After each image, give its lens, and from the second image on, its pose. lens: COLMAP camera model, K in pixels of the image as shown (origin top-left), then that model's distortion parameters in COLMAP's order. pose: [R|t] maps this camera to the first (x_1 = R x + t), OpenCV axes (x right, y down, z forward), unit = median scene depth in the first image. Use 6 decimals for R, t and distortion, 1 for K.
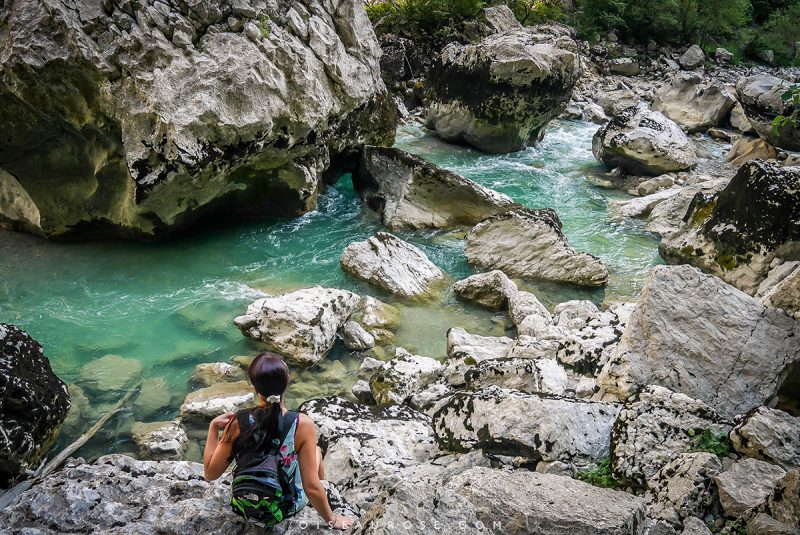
lens RADIAL K [[632.1, 0, 400.0], [0, 632.1, 267.5], [0, 0, 1]] dist [-0.073221, 0.008161]
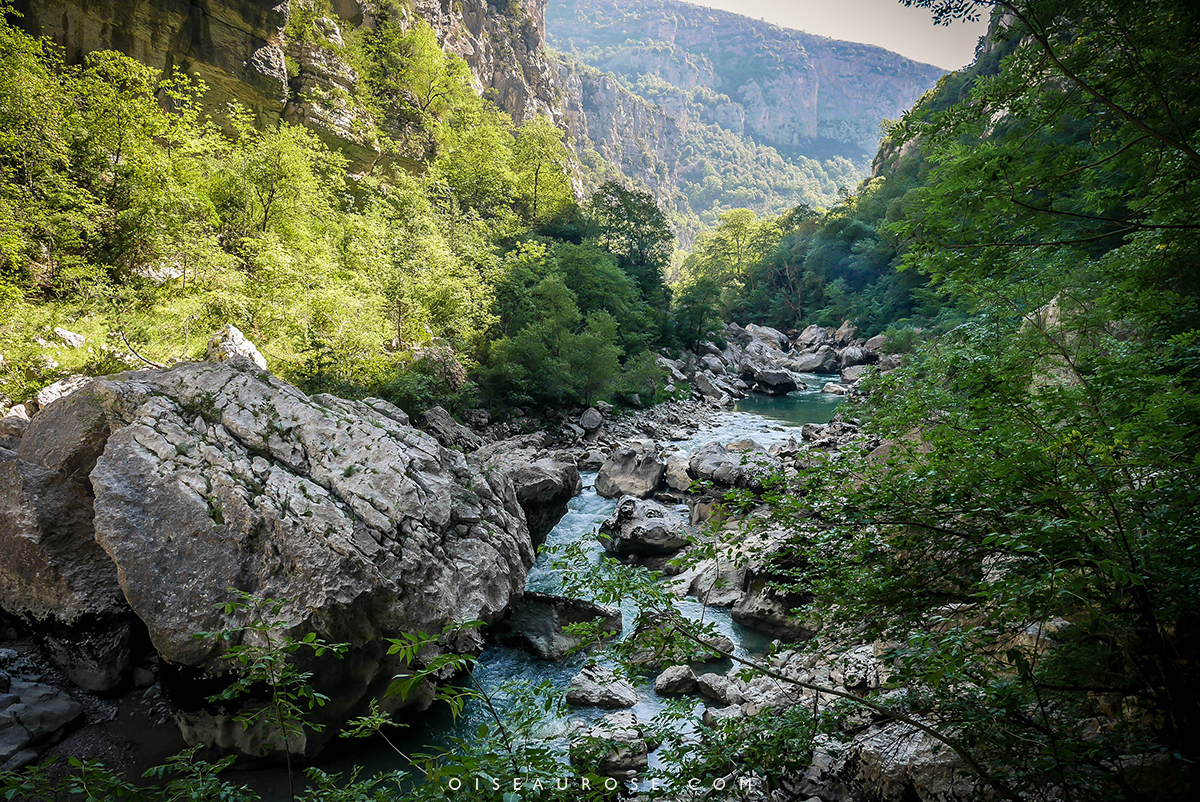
lens RADIAL K [[948.2, 0, 600.0], [0, 948.2, 401.0], [0, 0, 1]] dist [-0.073221, 0.008161]
pose [[0.802152, -0.130748, 0.582629, -1.074434], [0.277916, 0.945356, -0.170482, -0.229838], [-0.528502, 0.298675, 0.794657, -0.690174]]
